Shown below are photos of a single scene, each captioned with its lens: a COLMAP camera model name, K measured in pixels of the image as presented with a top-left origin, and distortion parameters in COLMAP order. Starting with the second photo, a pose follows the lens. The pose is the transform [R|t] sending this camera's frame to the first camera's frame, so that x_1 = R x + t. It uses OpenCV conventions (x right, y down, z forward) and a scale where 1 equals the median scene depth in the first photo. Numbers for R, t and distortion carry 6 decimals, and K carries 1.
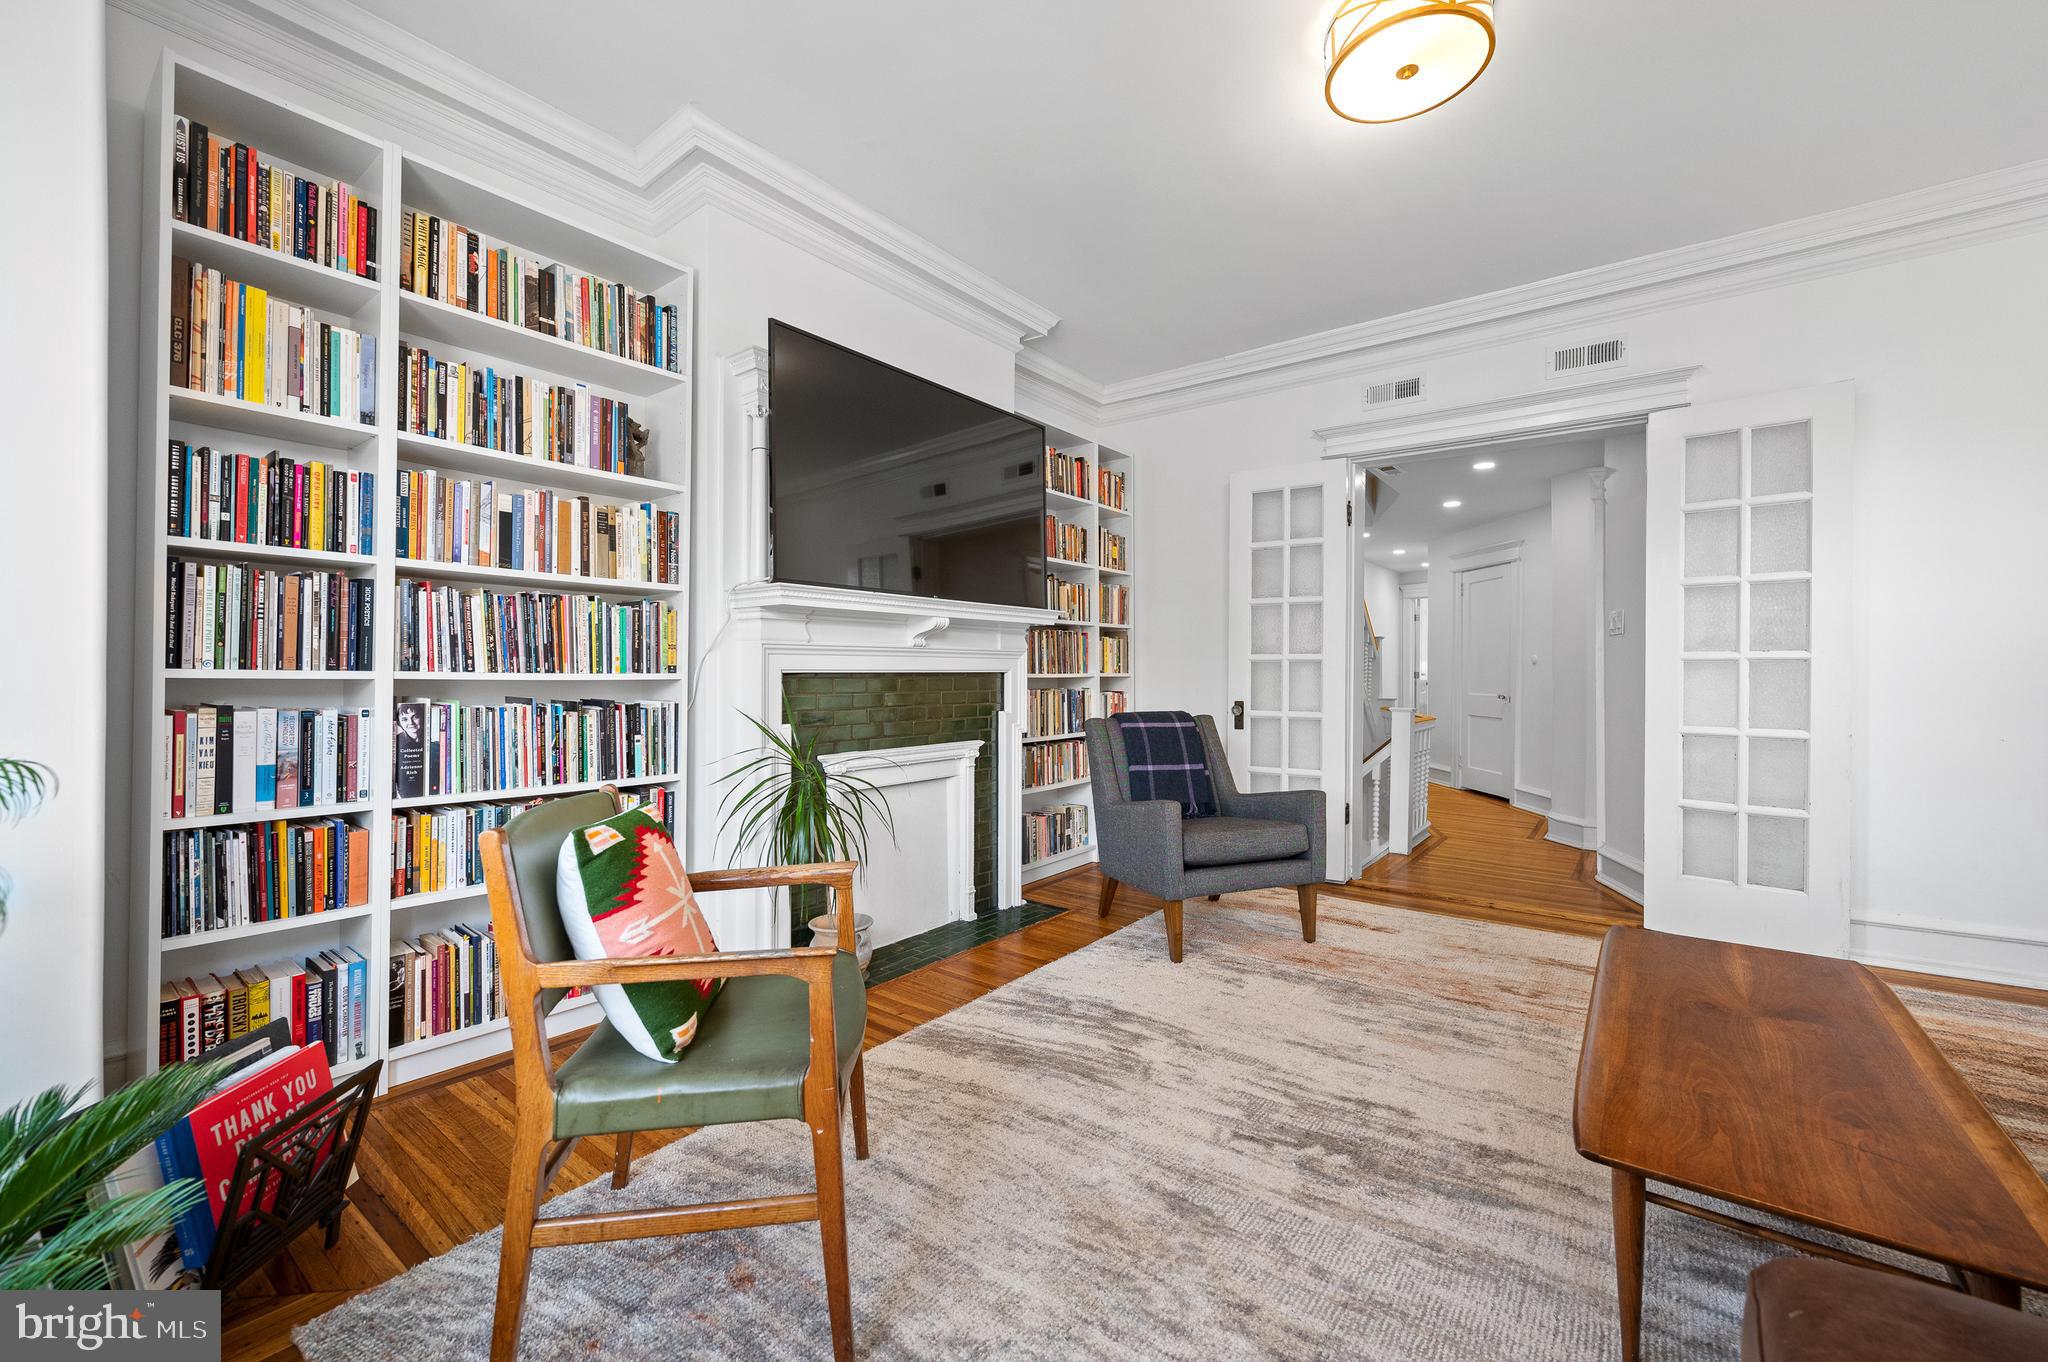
lens RADIAL K [[839.6, 0, 1028.1], [0, 839.6, 667.2], [0, 0, 1]] dist [-0.000708, 0.000120]
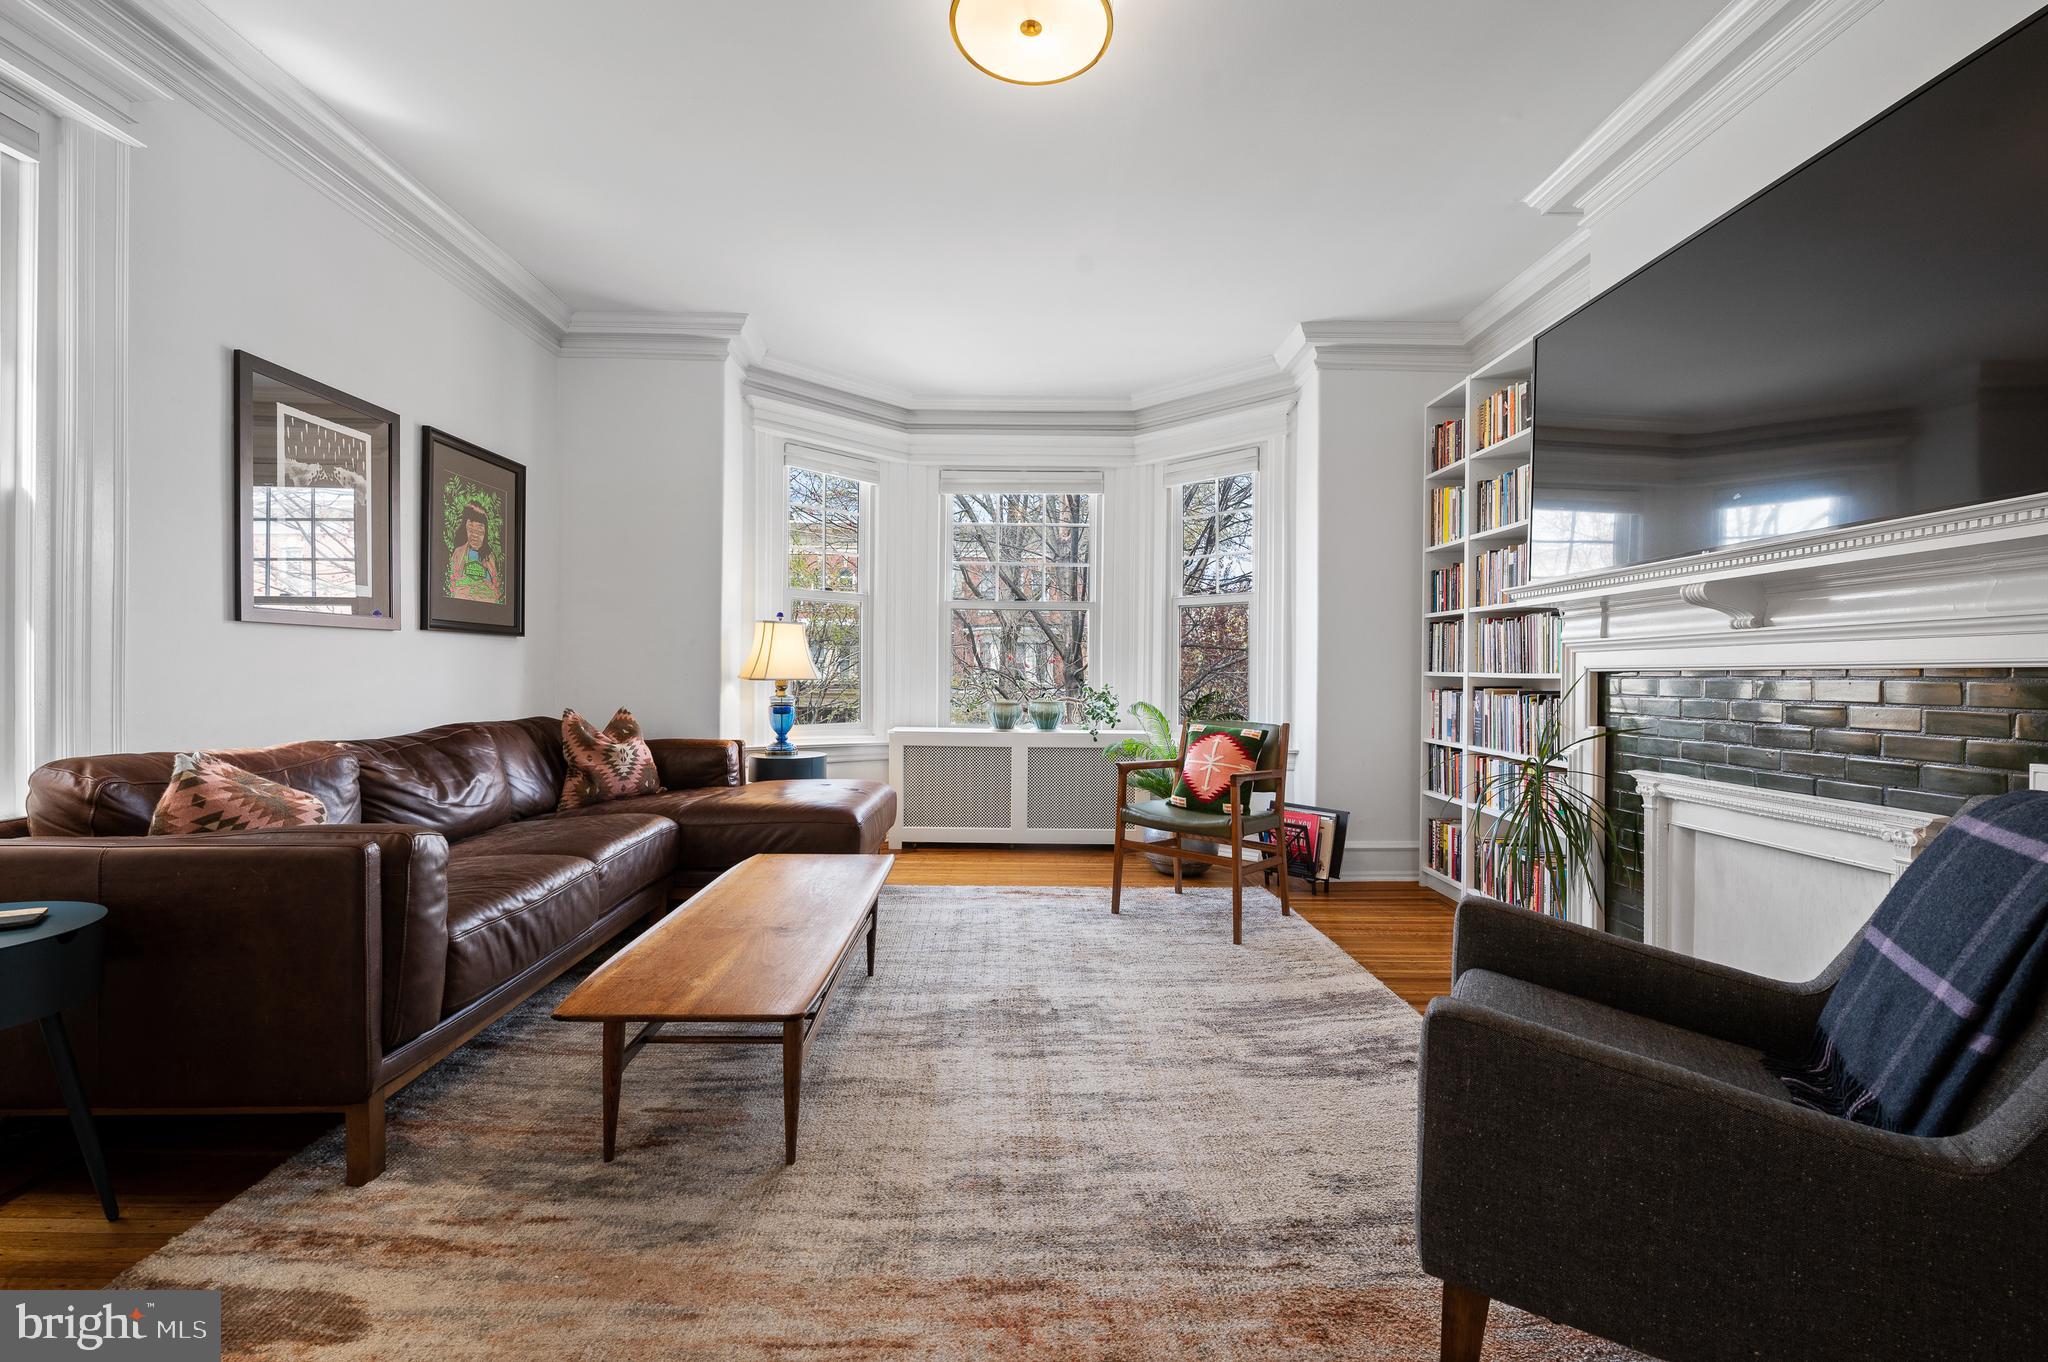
lens RADIAL K [[839.6, 0, 1008.2], [0, 839.6, 671.3], [0, 0, 1]] dist [-0.000708, 0.000120]
pose [[-0.798446, -0.013159, -0.601922, 0.996831], [-0.008002, 0.999905, -0.011246, 0.027750], [0.602013, -0.004163, -0.798475, 1.682889]]
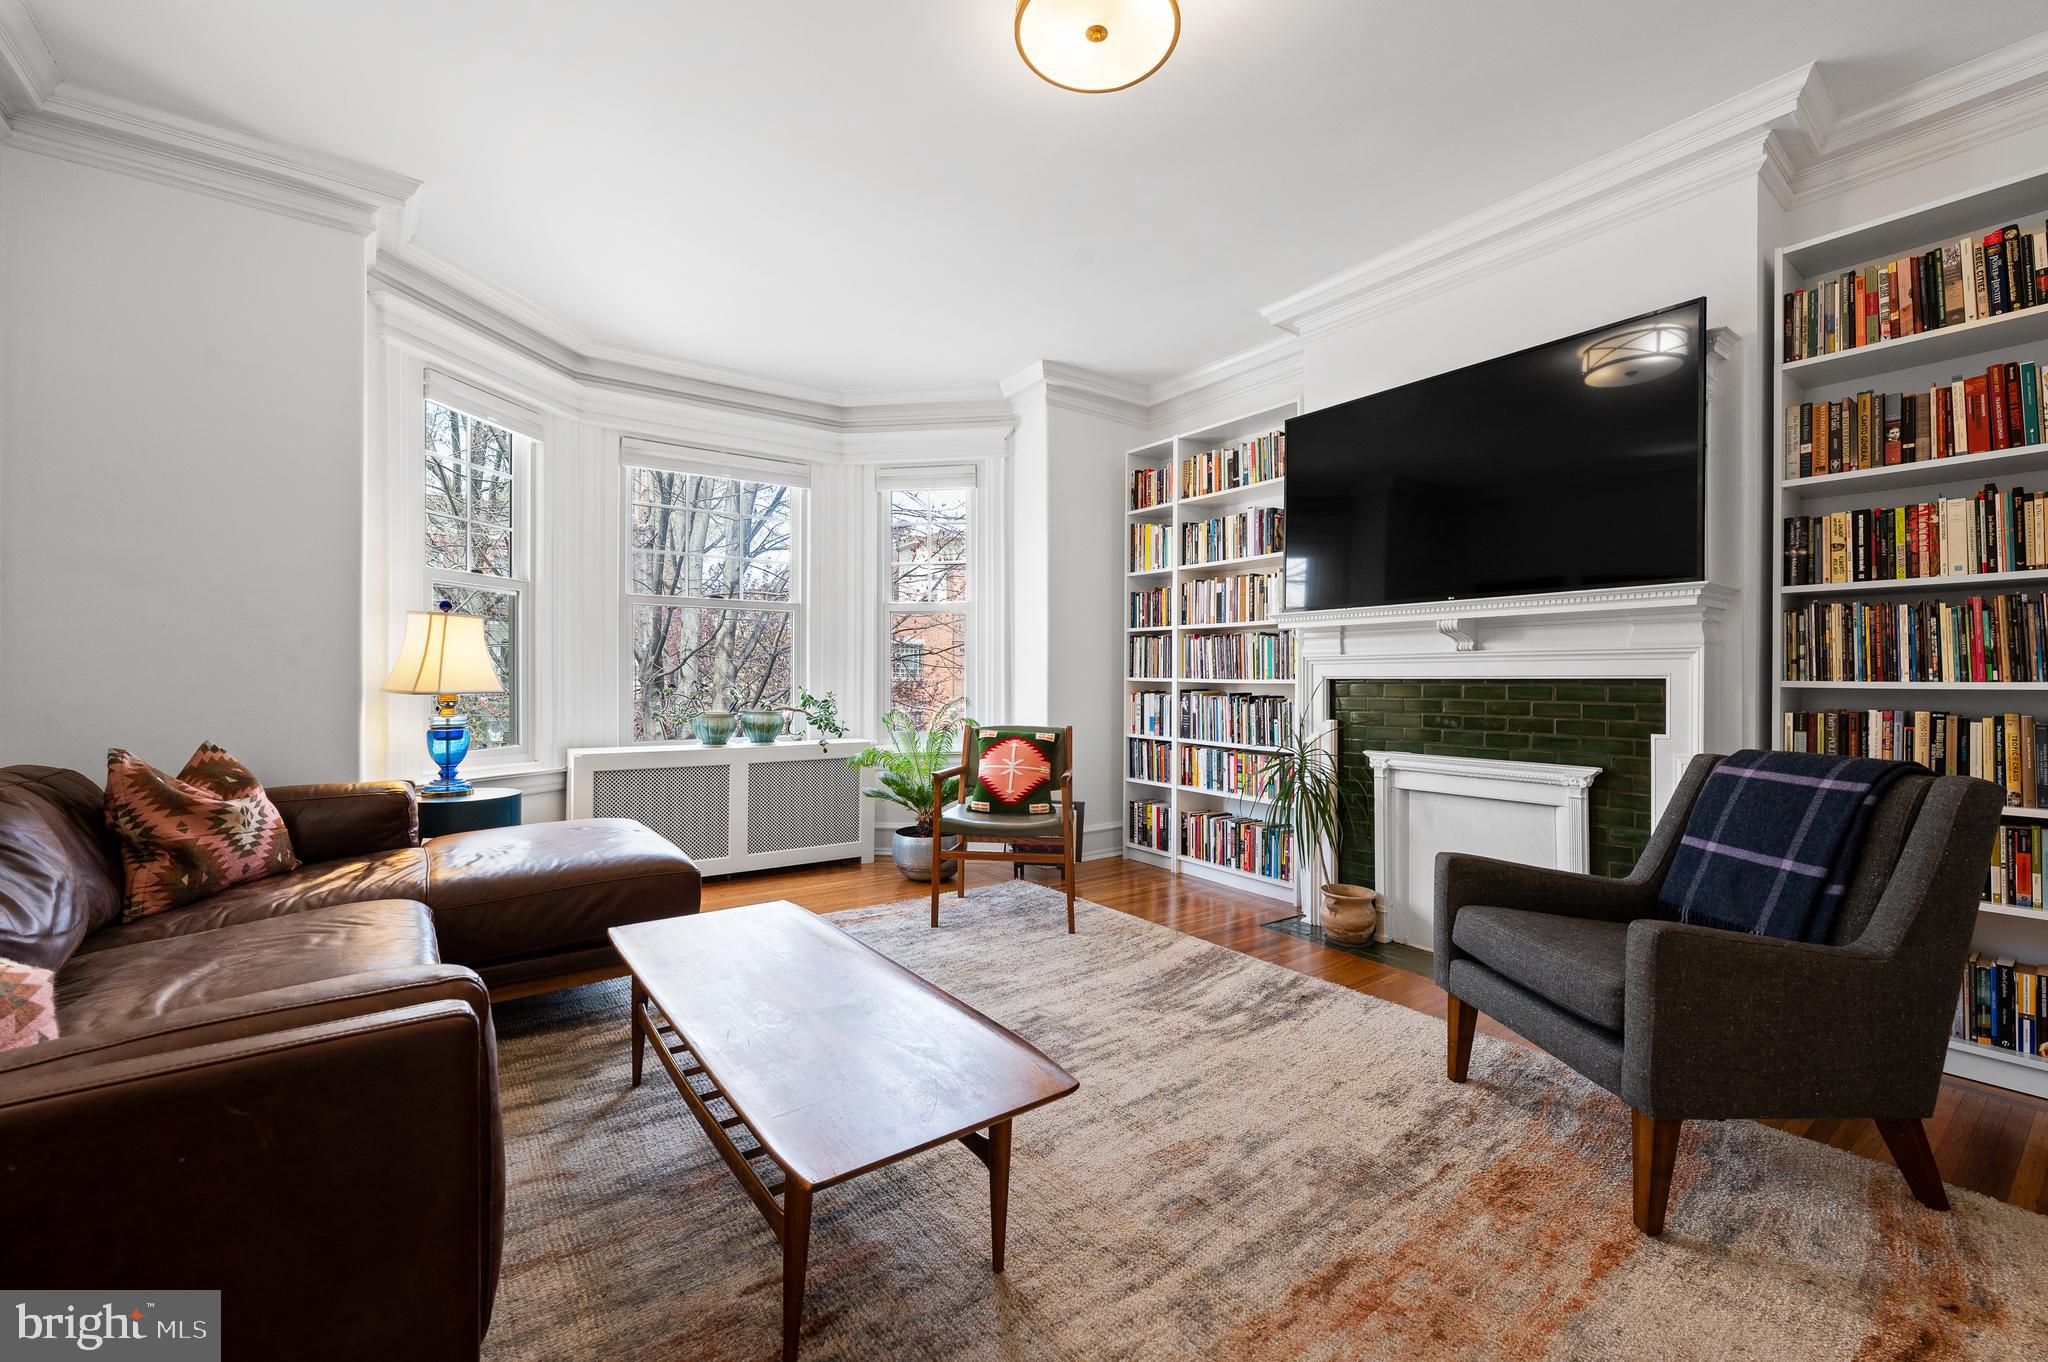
lens RADIAL K [[839.6, 0, 1017.0], [0, 839.6, 670.8], [0, 0, 1]] dist [-0.000708, 0.000120]
pose [[-0.299858, -0.013184, -0.953893, 1.314917], [0.001977, 0.999894, -0.014441, 0.014415], [0.953982, -0.006216, -0.299800, 1.153983]]
